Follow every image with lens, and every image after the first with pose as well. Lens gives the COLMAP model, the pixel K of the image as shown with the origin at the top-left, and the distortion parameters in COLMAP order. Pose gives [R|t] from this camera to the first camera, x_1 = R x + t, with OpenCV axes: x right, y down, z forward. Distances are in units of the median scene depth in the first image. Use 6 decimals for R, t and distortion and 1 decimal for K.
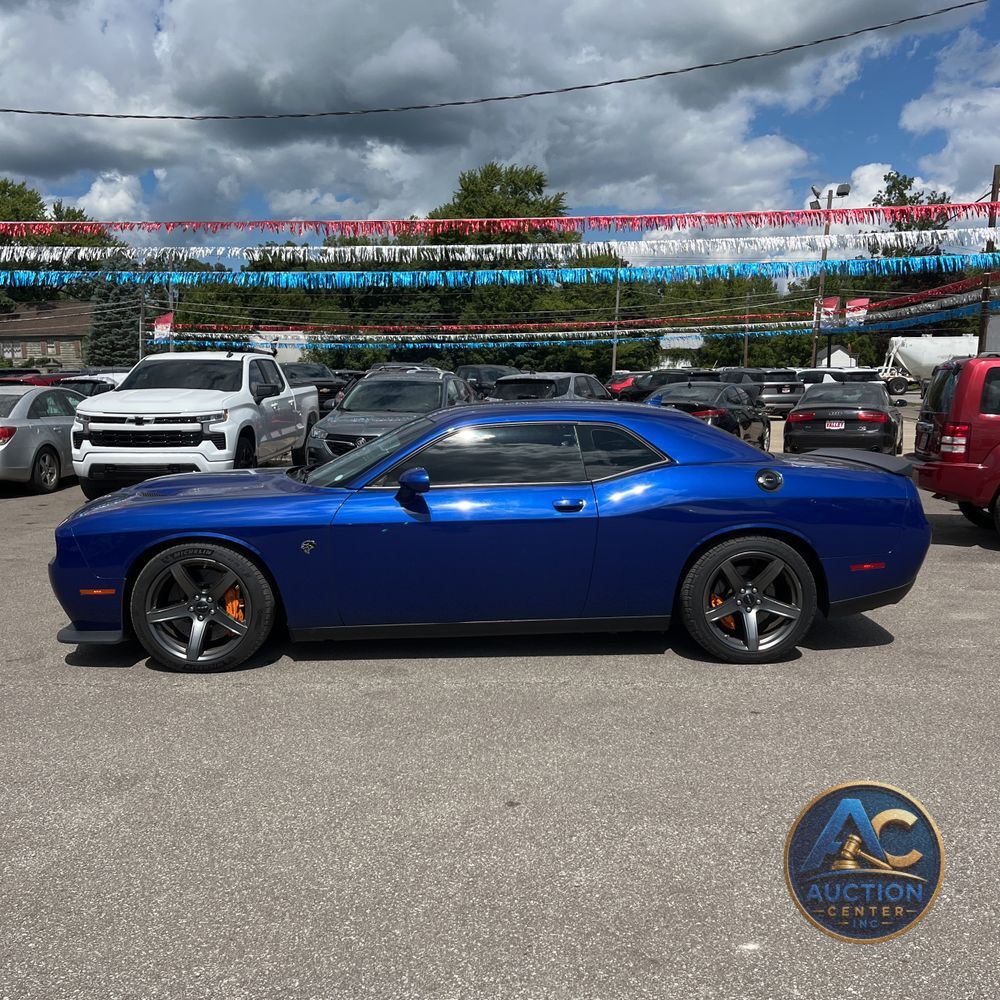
lens RADIAL K [[1028.5, 0, 519.7], [0, 1028.5, 528.3], [0, 0, 1]] dist [0.108097, -0.280562]
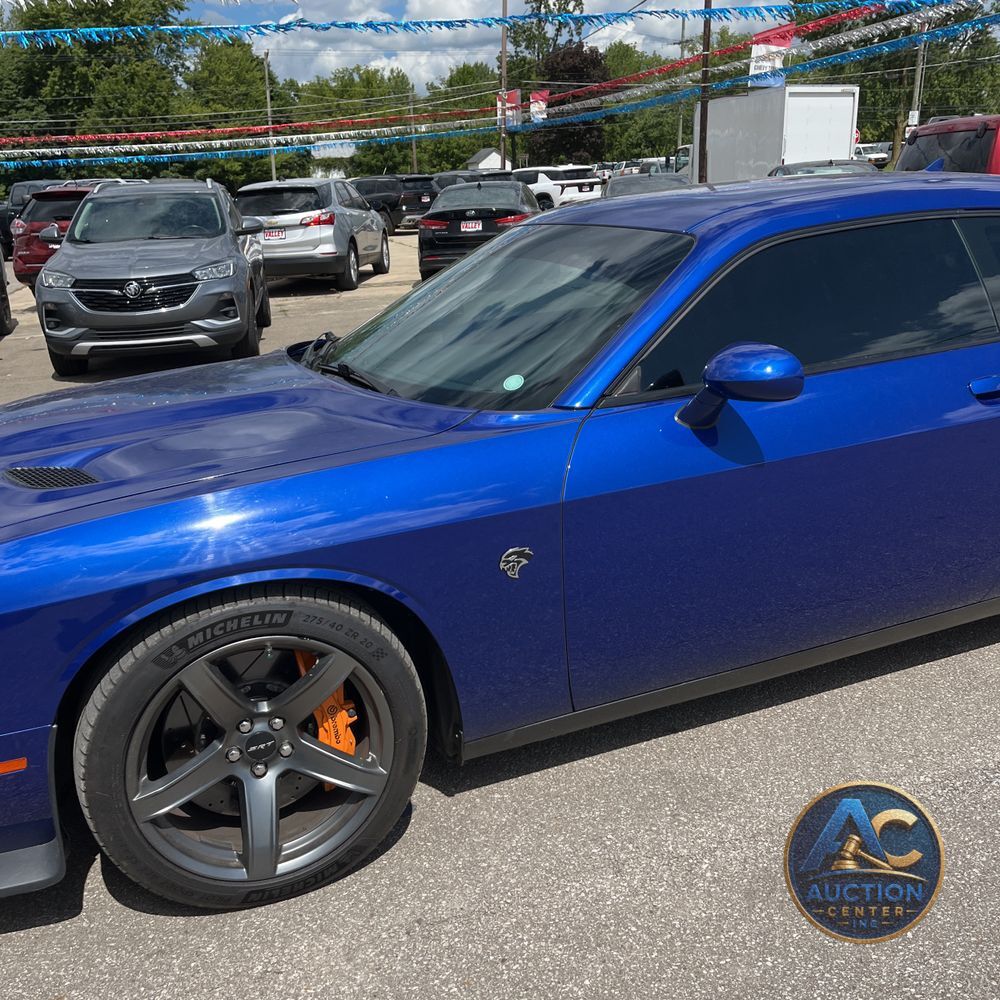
lens RADIAL K [[1014.3, 0, 502.1], [0, 1014.3, 529.9], [0, 0, 1]] dist [0.023147, -0.001985]
pose [[0.944221, -0.150409, 0.292957, -0.040792], [0.096878, 0.977106, 0.189418, -0.008984], [-0.314740, -0.150471, 0.937175, 0.078134]]
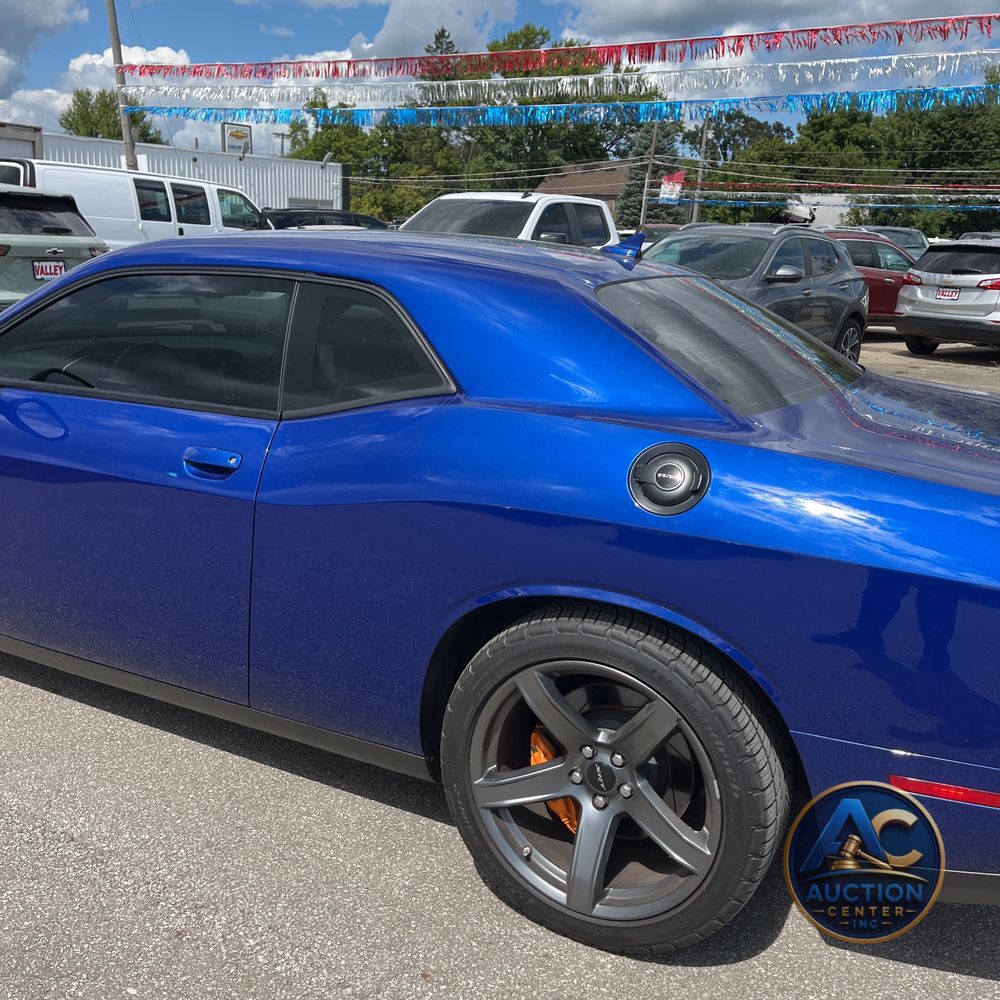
lens RADIAL K [[1030.4, 0, 487.7], [0, 1030.4, 497.7], [0, 0, 1]] dist [0.018751, -0.002389]
pose [[0.847462, 0.168889, -0.503275, 0.047343], [-0.120981, 0.984539, 0.126673, -0.009871], [0.516887, -0.046464, 0.854792, 0.086790]]
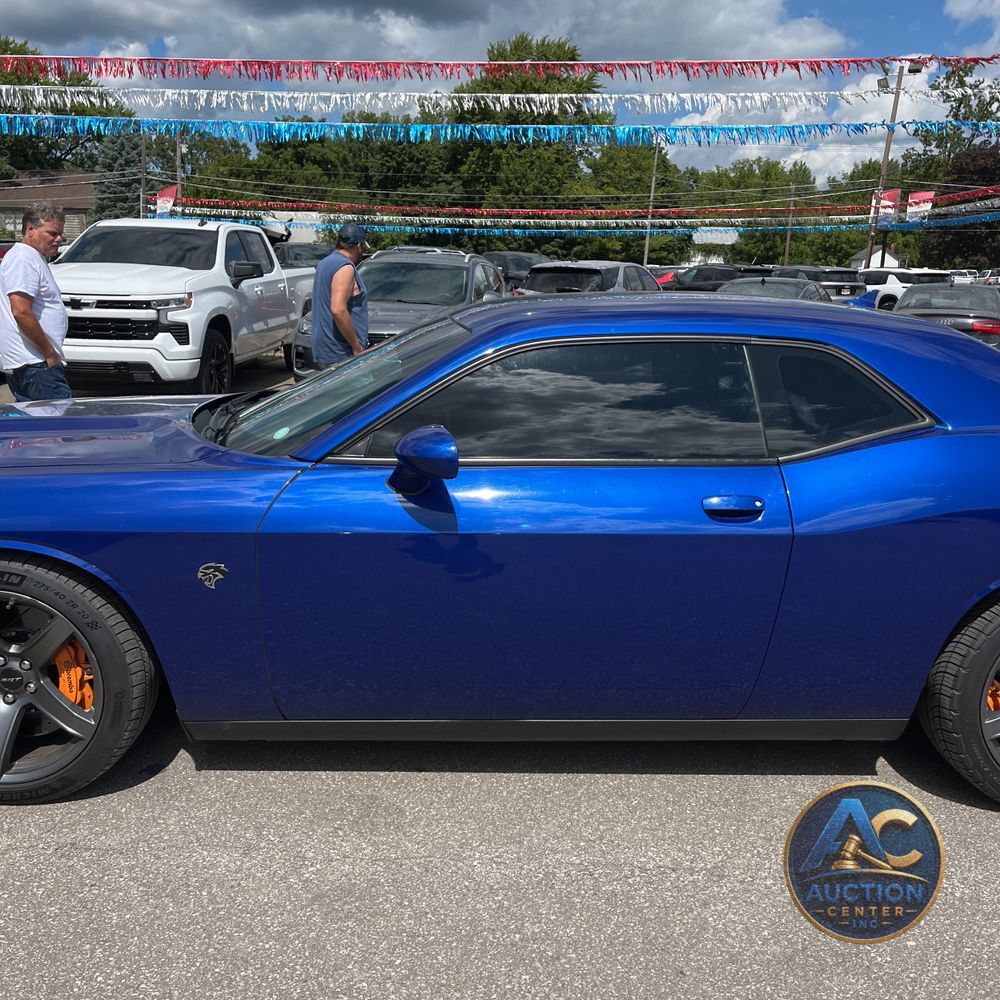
lens RADIAL K [[1022.2, 0, 510.7], [0, 1022.2, 526.2], [0, 0, 1]] dist [0.037858, -0.029557]
pose [[0.999130, 0.037035, -0.019171, -0.006434], [-0.034932, 0.994335, 0.100383, -0.007589], [0.022780, -0.099626, 0.994764, 0.063856]]
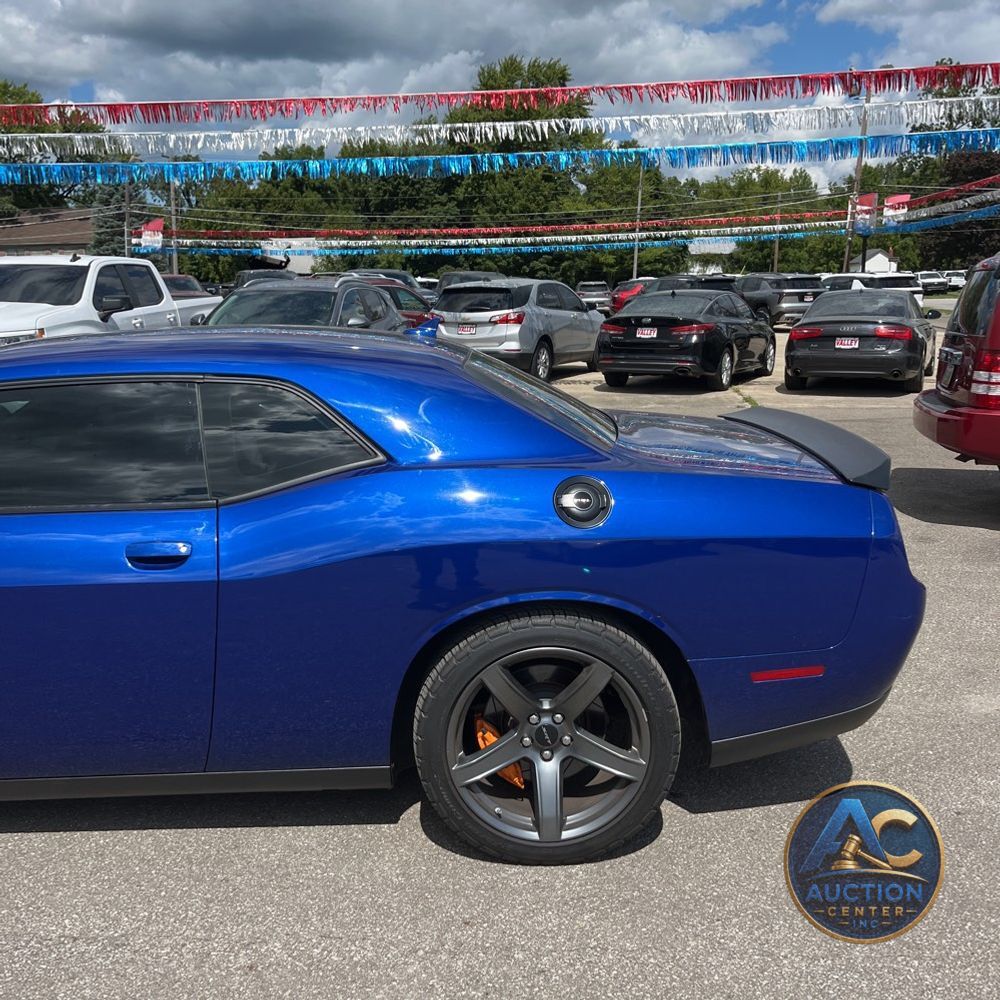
lens RADIAL K [[1019.2, 0, 501.7], [0, 1019.2, 511.0], [0, 0, 1]] dist [0.064491, -0.097428]
pose [[0.998601, 0.006283, -0.052505, 0.029645], [-0.002494, 0.997407, 0.071921, -0.009840], [0.052821, -0.071689, 0.996027, 0.067707]]
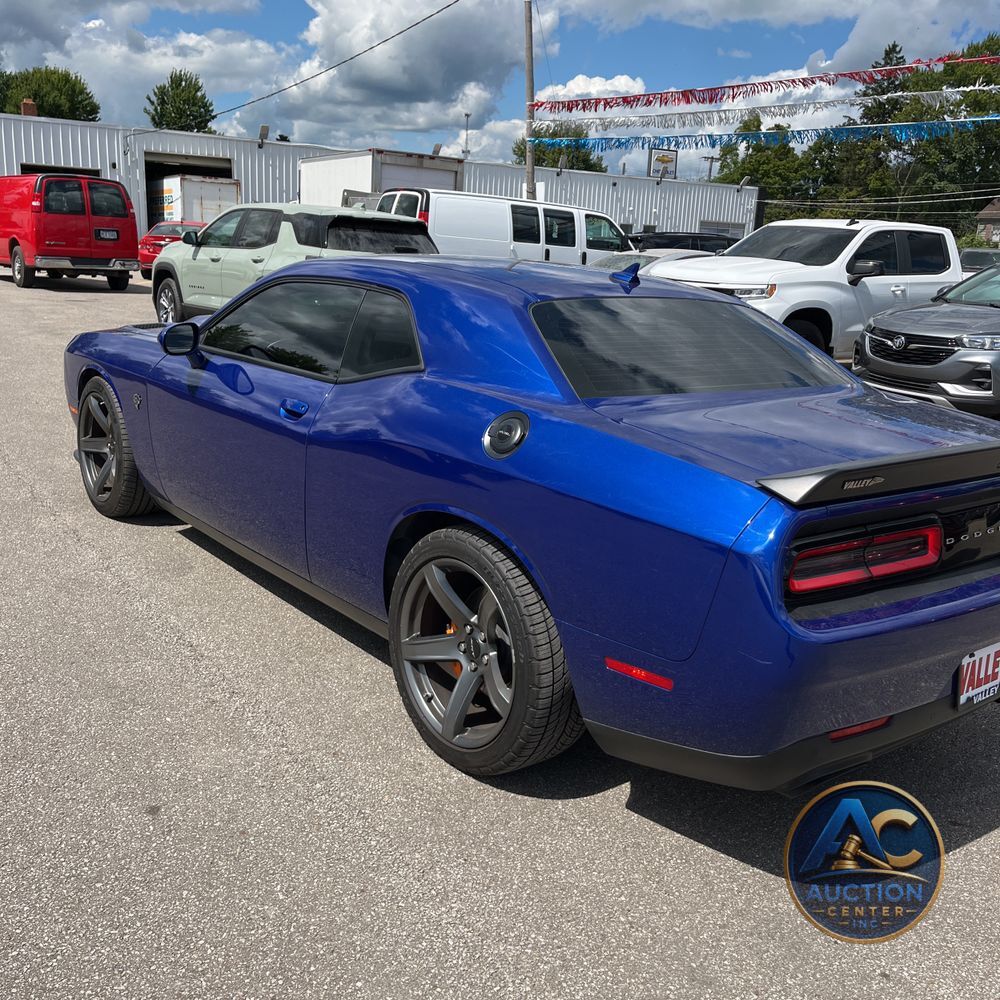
lens RADIAL K [[1025.3, 0, 468.5], [0, 1025.3, 503.2], [0, 0, 1]] dist [0.024963, -0.010950]
pose [[0.558714, 0.247834, -0.791465, 0.081455], [-0.181596, 0.967707, 0.174829, -0.012486], [0.809235, 0.046048, 0.585677, 0.090224]]
